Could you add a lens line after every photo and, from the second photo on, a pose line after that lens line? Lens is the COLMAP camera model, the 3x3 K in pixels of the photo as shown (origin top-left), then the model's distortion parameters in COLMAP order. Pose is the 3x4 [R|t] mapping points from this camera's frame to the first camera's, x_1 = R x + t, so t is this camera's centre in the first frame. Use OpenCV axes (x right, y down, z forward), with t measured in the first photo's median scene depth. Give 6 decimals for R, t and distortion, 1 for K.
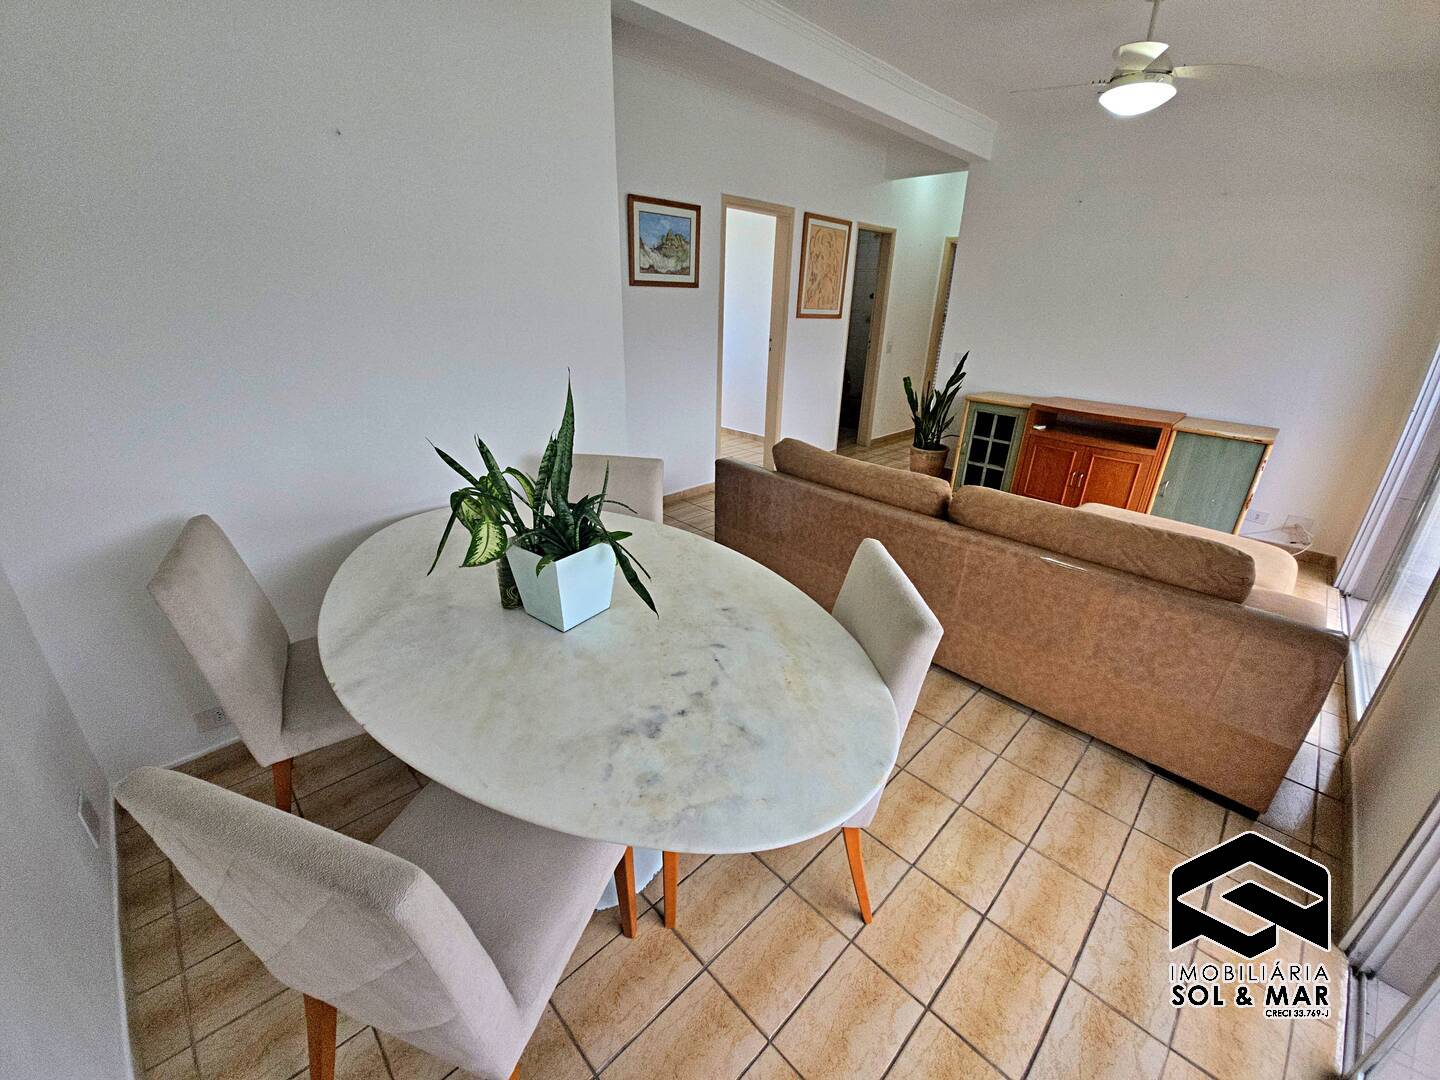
lens RADIAL K [[571.1, 0, 719.6], [0, 571.1, 535.1], [0, 0, 1]] dist [-0.003937, -0.007608]
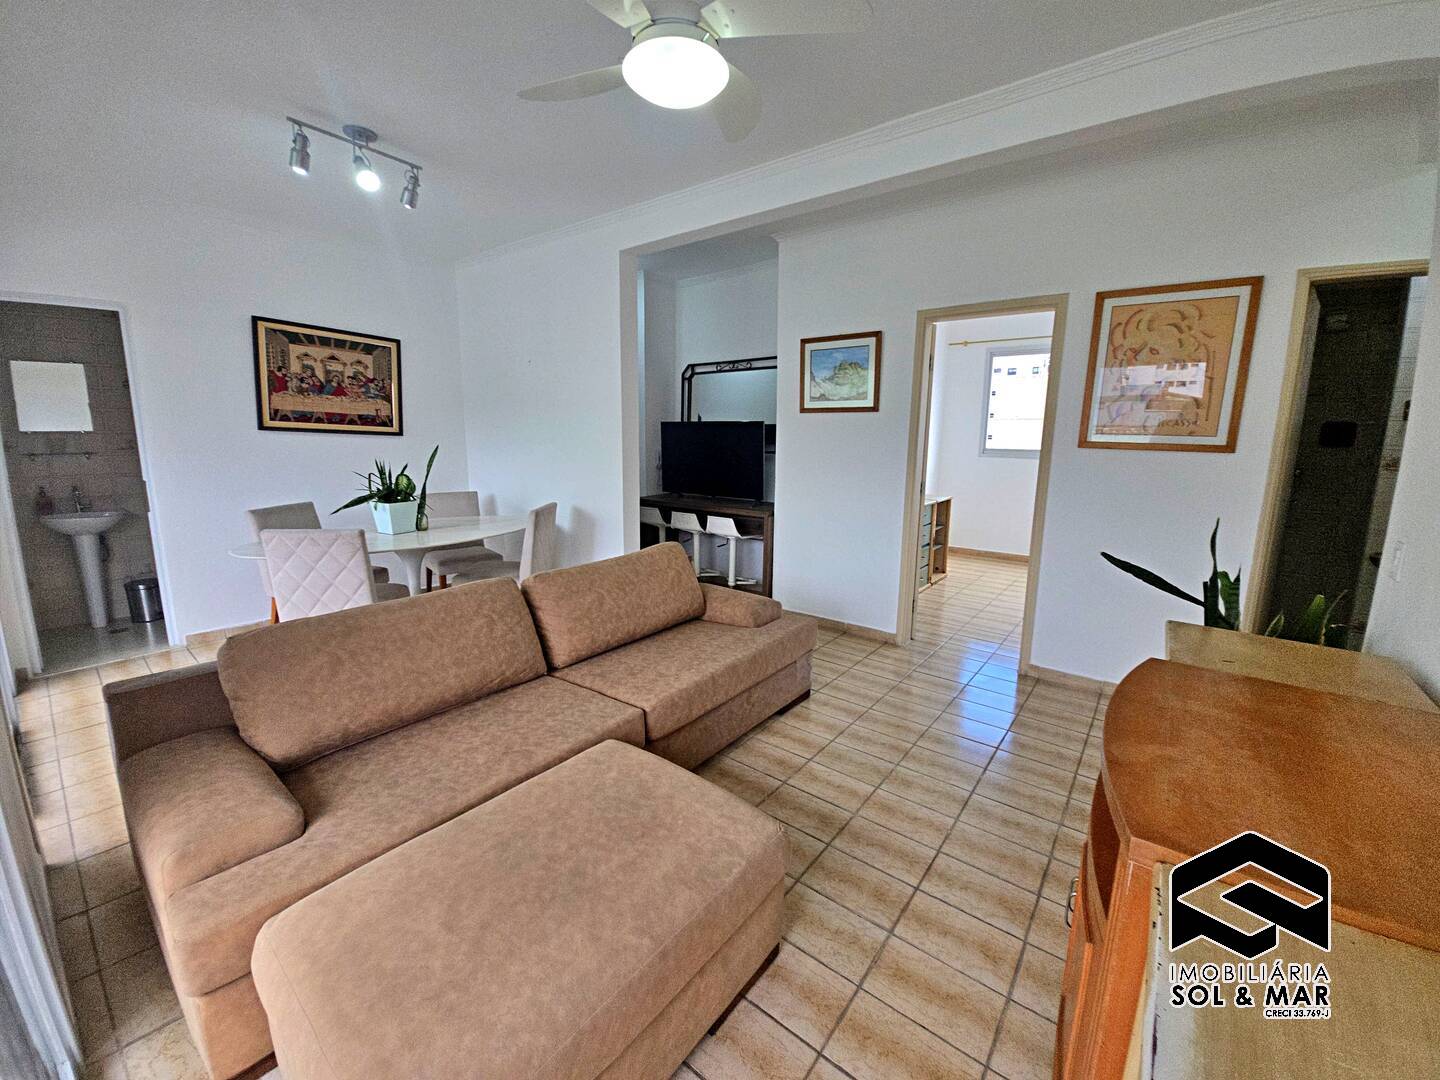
lens RADIAL K [[571.1, 0, 721.4], [0, 571.1, 531.4], [0, 0, 1]] dist [-0.003937, -0.007608]
pose [[0.134170, 0.145767, -0.980179, 0.948610], [-0.387521, 0.918073, 0.083485, -0.254930], [0.912045, 0.368639, 0.179665, 0.735275]]
